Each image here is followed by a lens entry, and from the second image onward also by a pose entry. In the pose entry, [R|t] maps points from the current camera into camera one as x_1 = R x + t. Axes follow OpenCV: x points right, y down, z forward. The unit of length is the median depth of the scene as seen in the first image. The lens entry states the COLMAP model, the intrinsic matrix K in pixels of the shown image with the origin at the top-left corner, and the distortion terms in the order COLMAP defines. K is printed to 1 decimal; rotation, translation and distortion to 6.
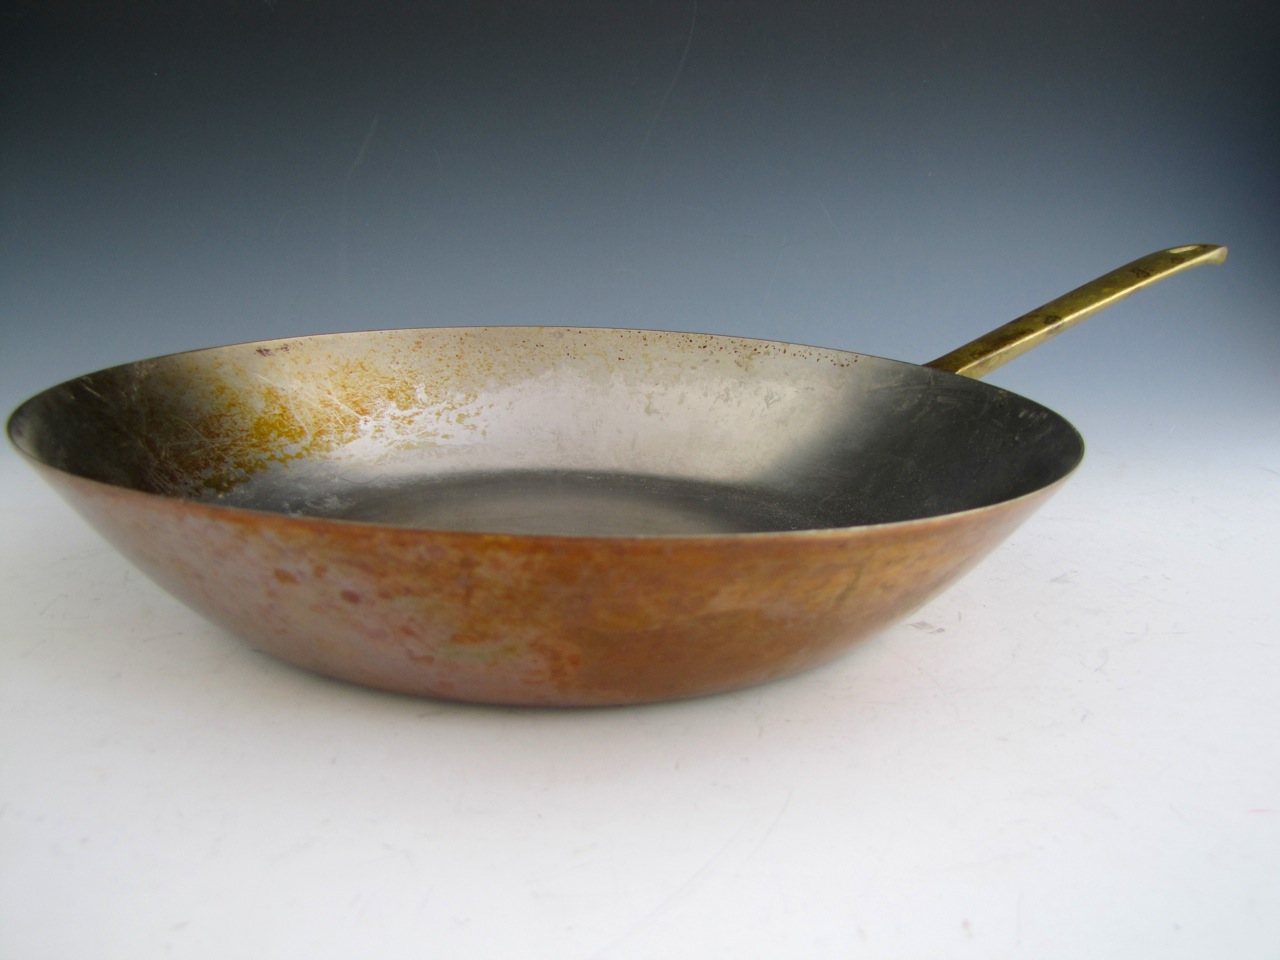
lens RADIAL K [[1061.1, 0, 639.0], [0, 1061.1, 480.2], [0, 0, 1]] dist [-0.144735, 0.027754]
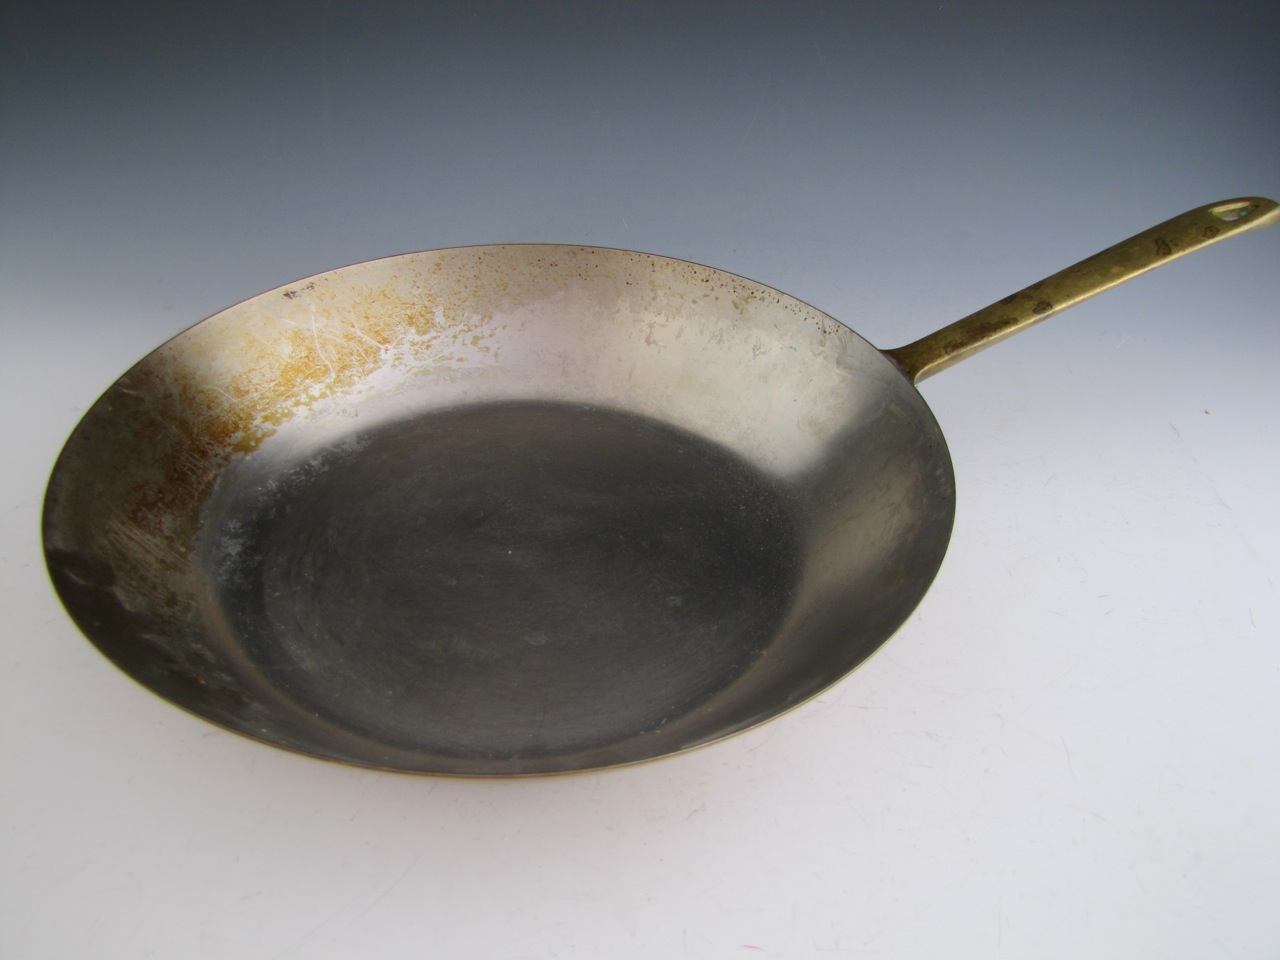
lens RADIAL K [[1061.1, 0, 642.0], [0, 1061.1, 478.0], [0, 0, 1]] dist [-0.144735, 0.027754]
pose [[0.985457, 0.095950, -0.140245, 0.170728], [-0.040025, 0.933170, 0.357200, -0.328137], [0.165146, -0.346391, 0.923439, -0.028869]]
